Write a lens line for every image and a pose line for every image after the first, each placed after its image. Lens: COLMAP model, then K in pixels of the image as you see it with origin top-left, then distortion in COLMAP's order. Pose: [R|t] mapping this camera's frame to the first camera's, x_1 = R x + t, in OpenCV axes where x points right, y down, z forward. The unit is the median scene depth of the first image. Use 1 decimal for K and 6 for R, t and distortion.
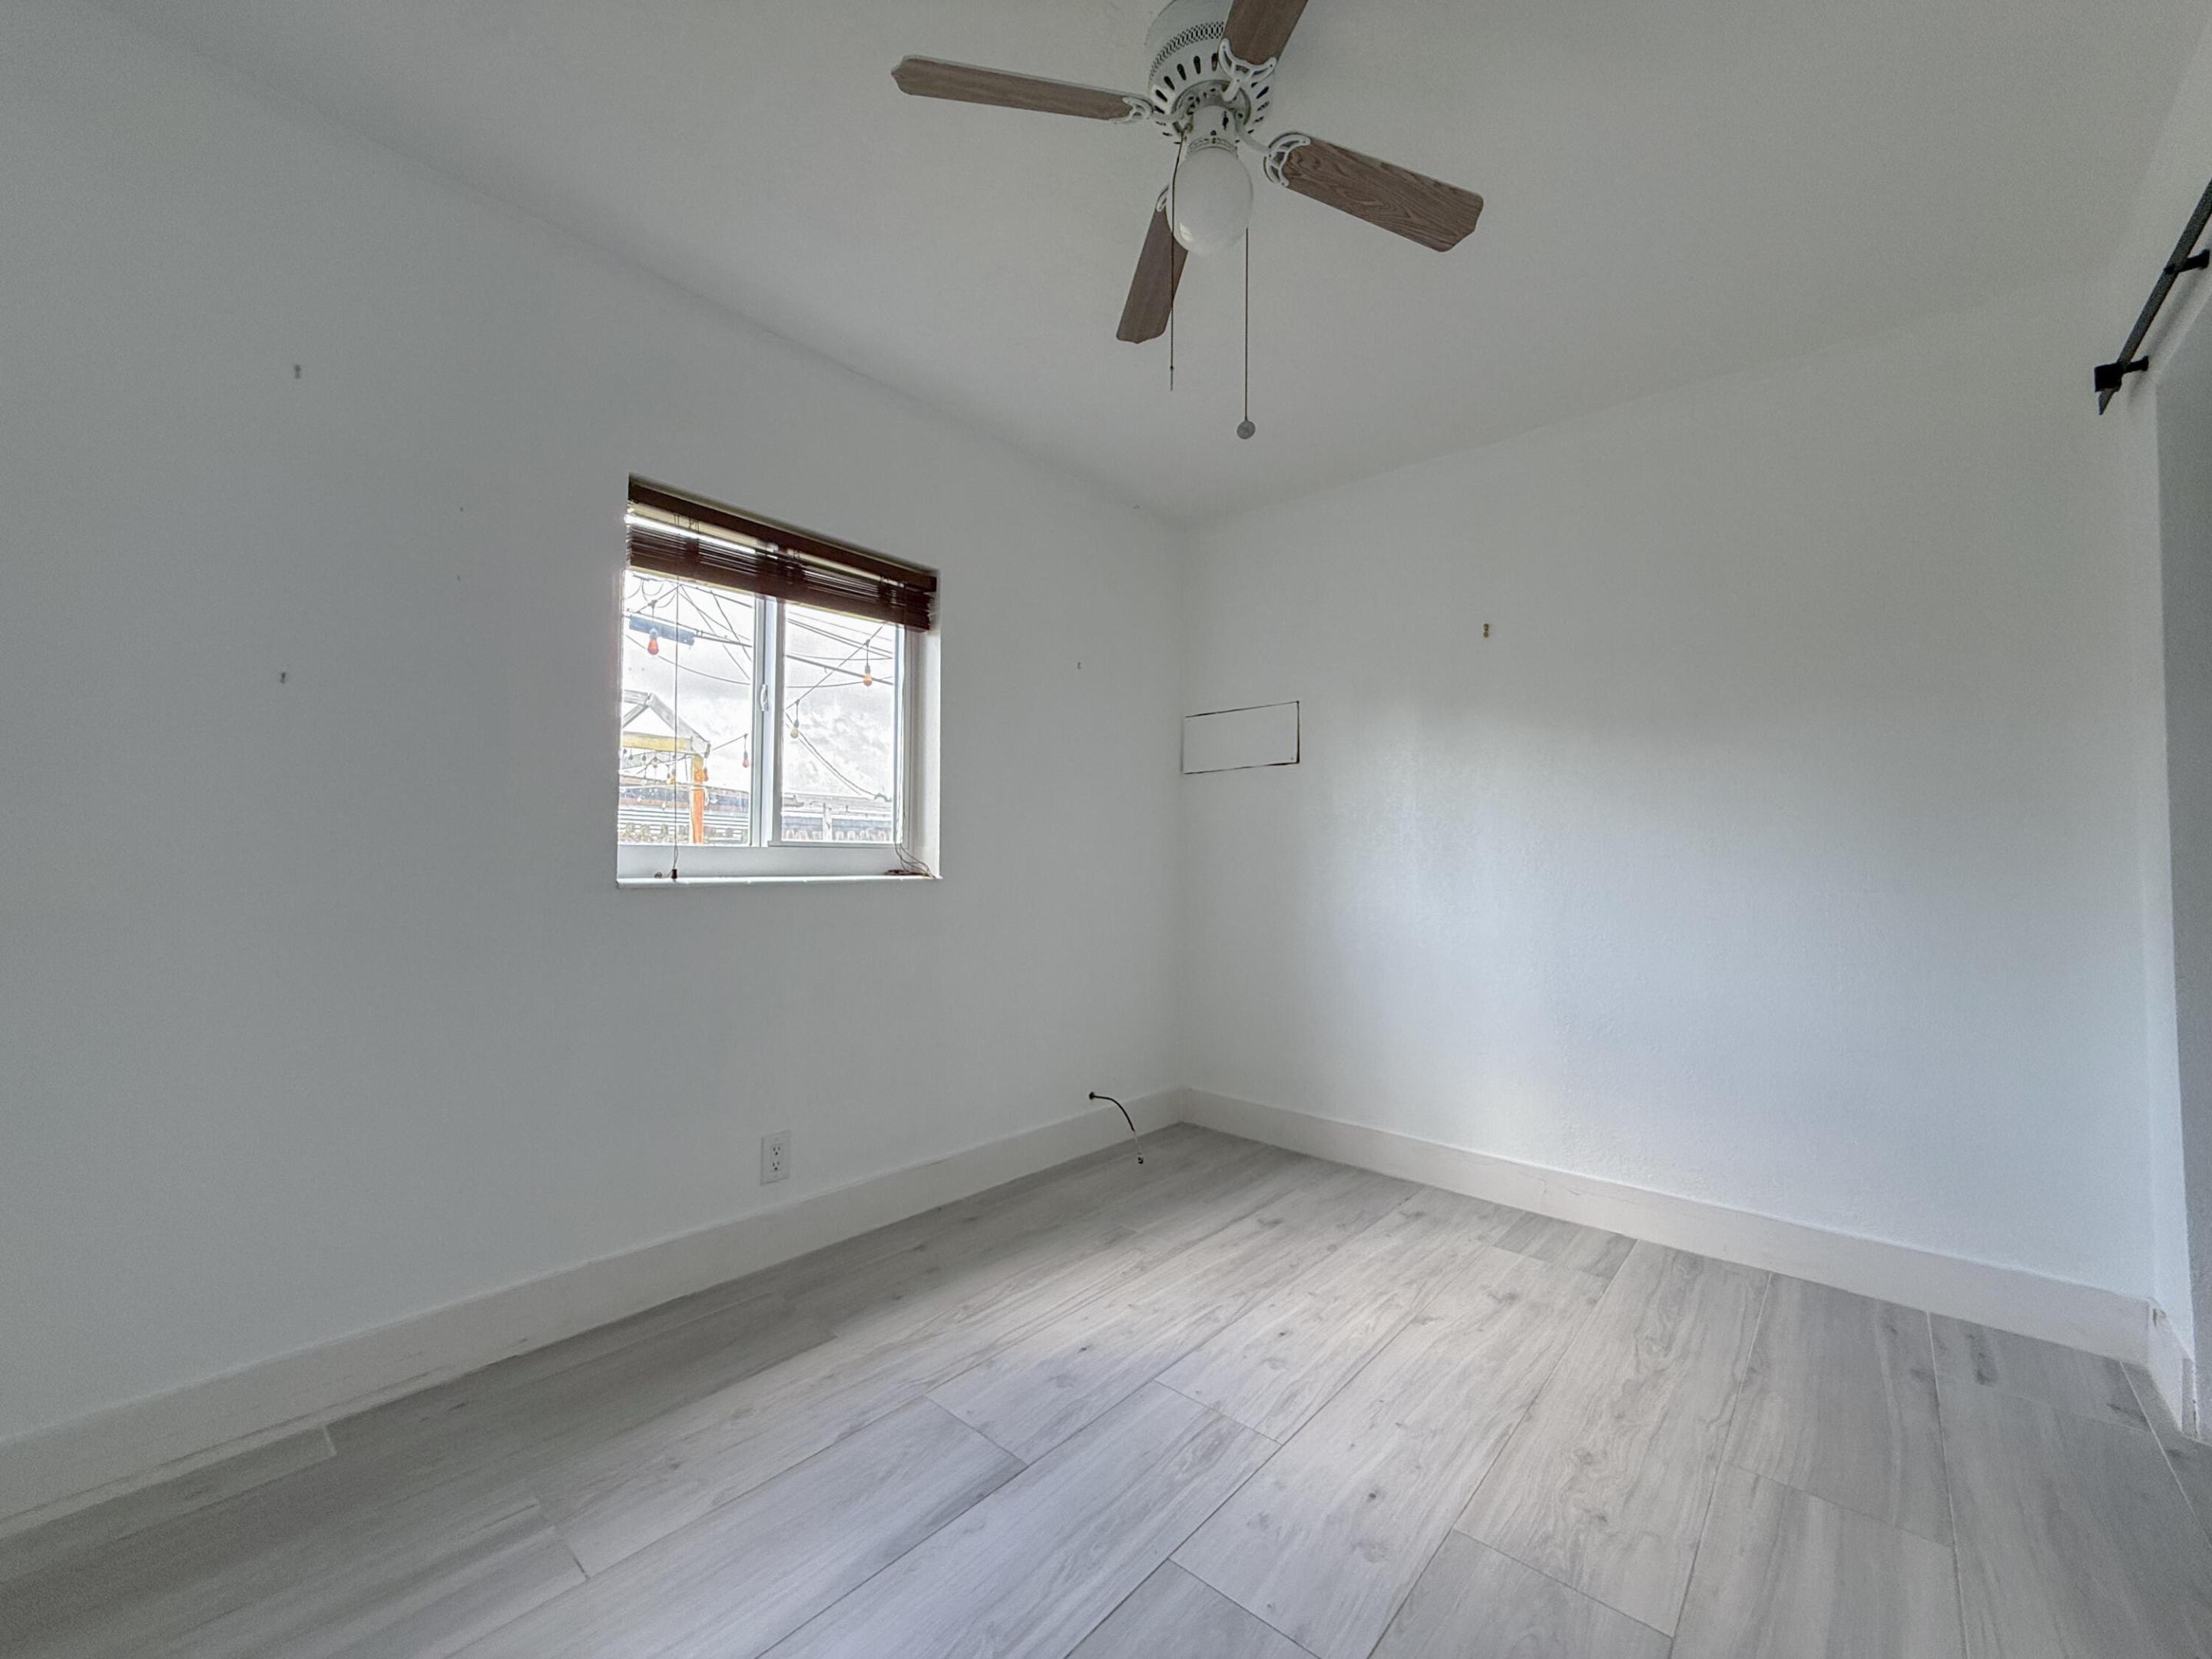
lens RADIAL K [[885.1, 0, 1098.7], [0, 885.1, 829.4], [0, 0, 1]] dist [-0.002072, 0.000622]
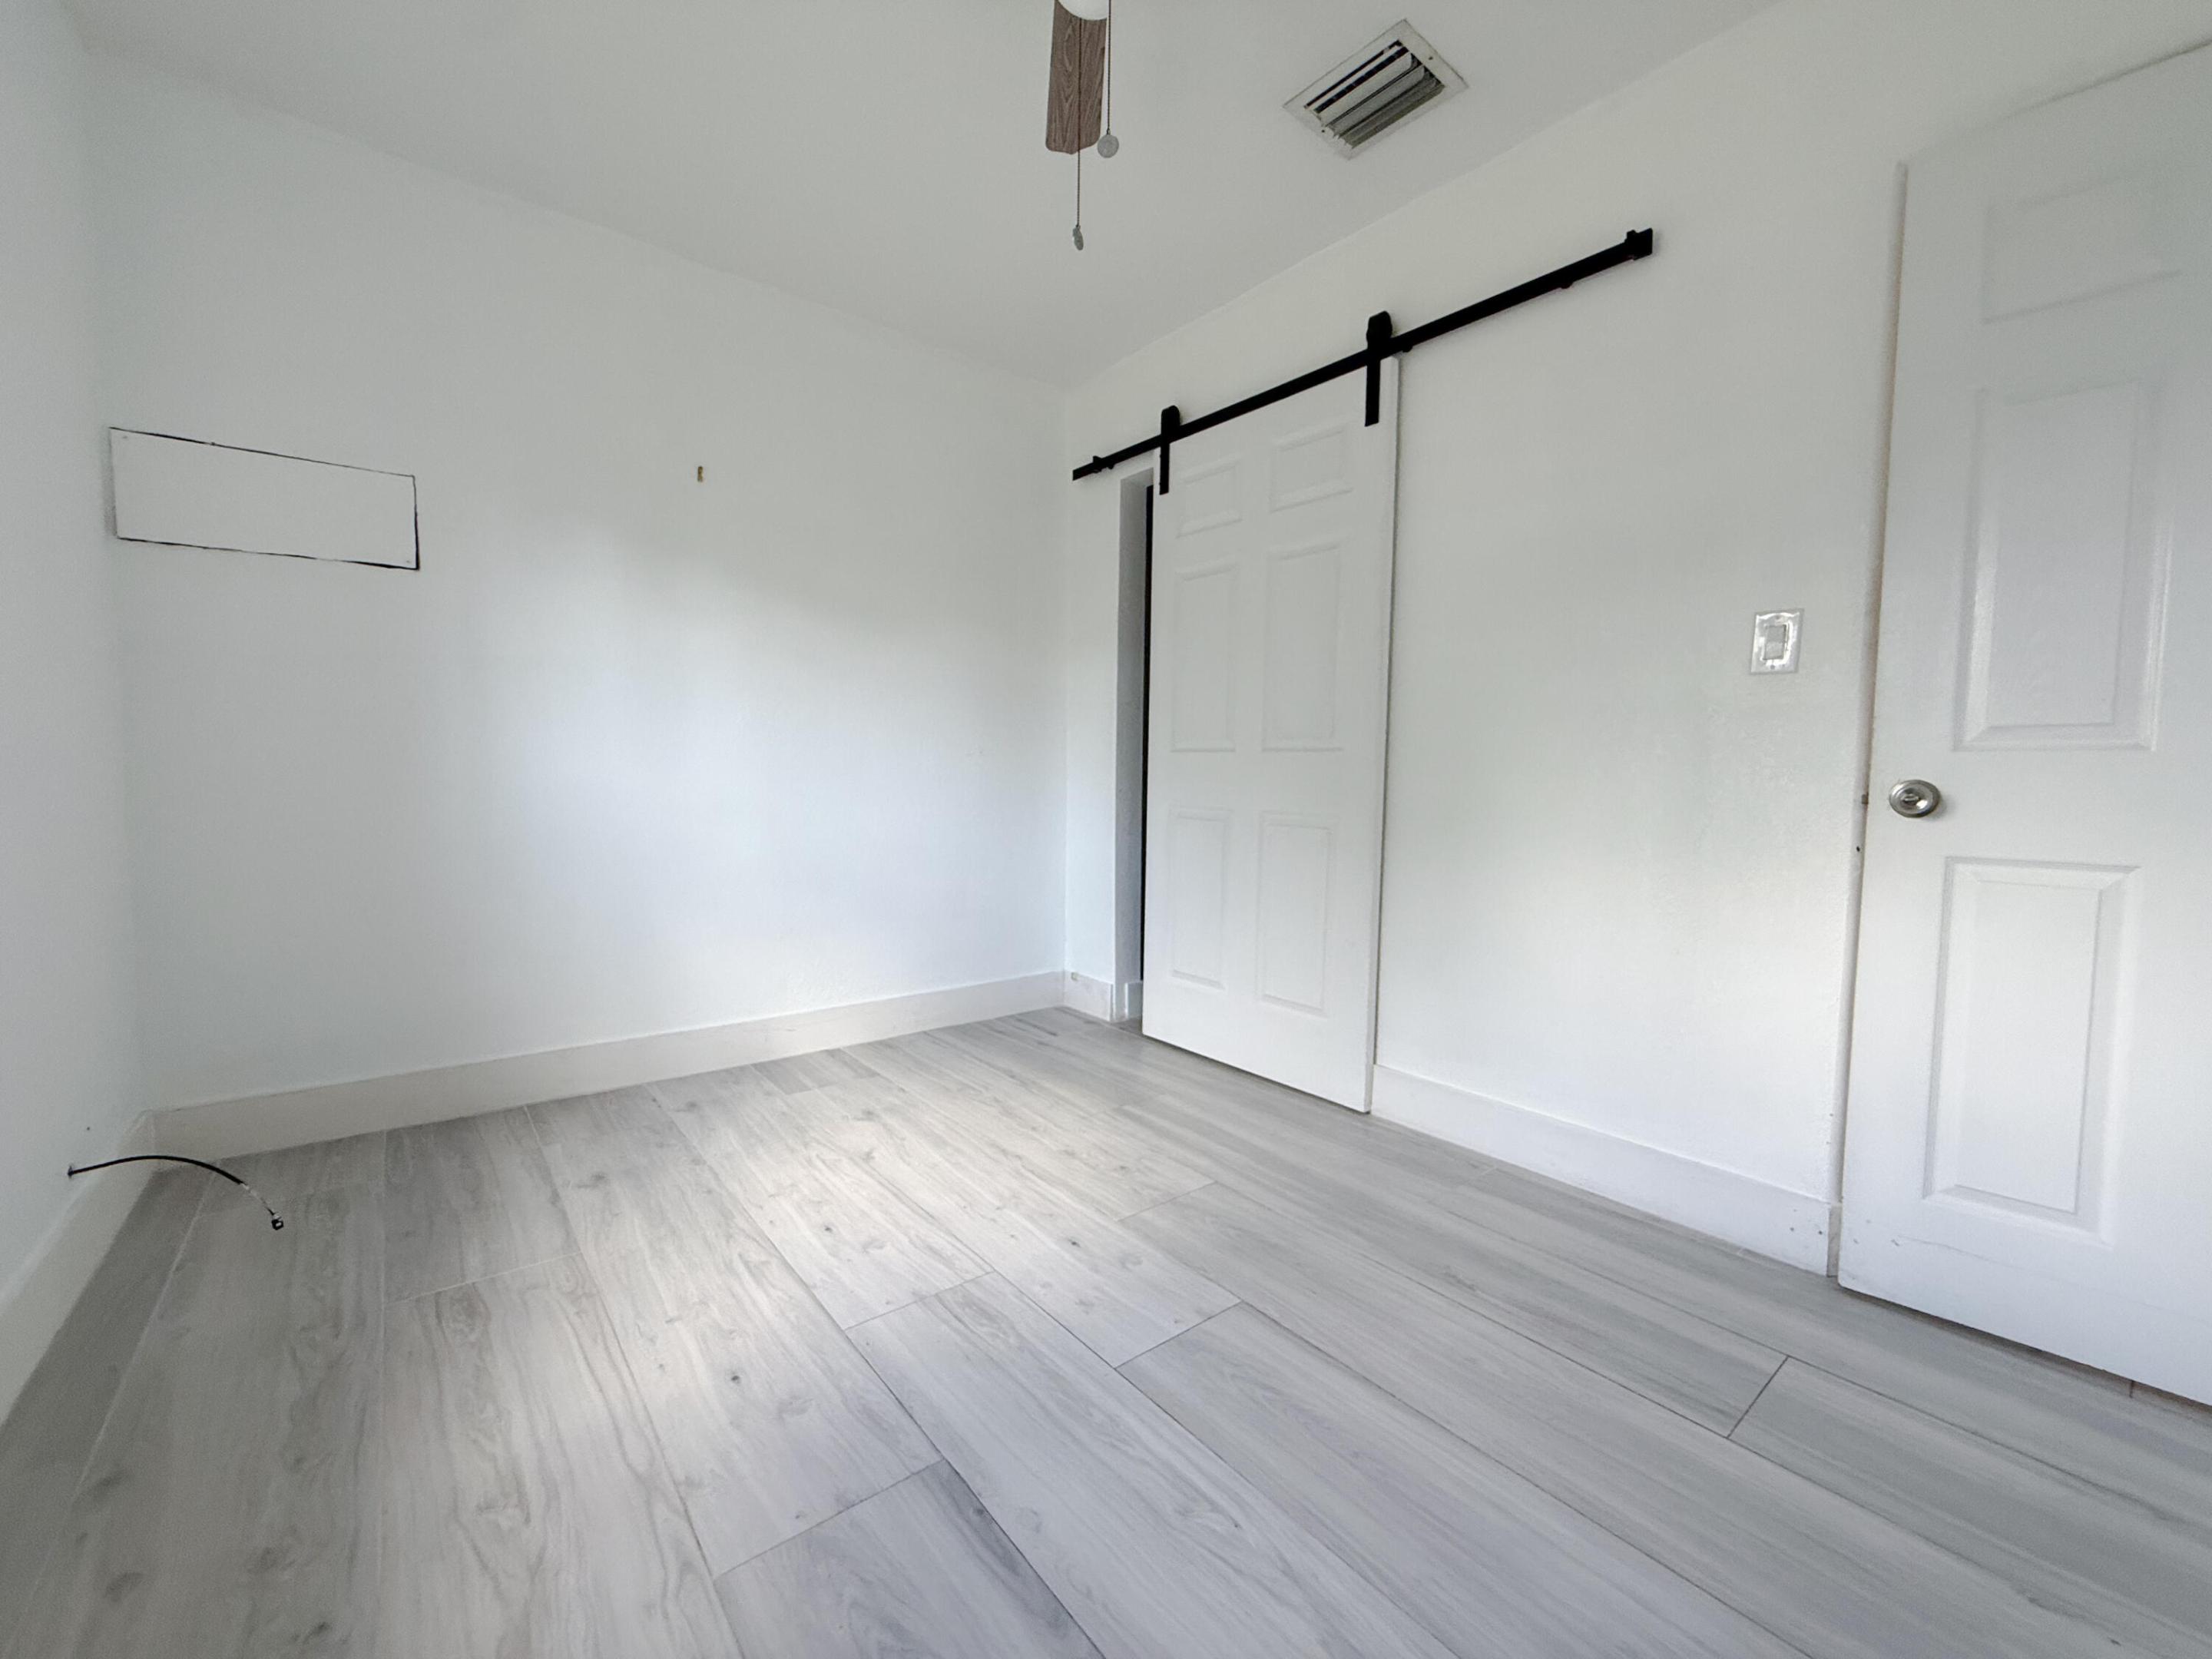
lens RADIAL K [[885.1, 0, 1098.7], [0, 885.1, 829.4], [0, 0, 1]] dist [-0.002072, 0.000622]
pose [[0.171098, -0.068275, 0.982886, -0.575660], [-0.046077, 0.995950, 0.077204, 0.073434], [-0.984176, -0.058498, 0.167259, 0.563605]]
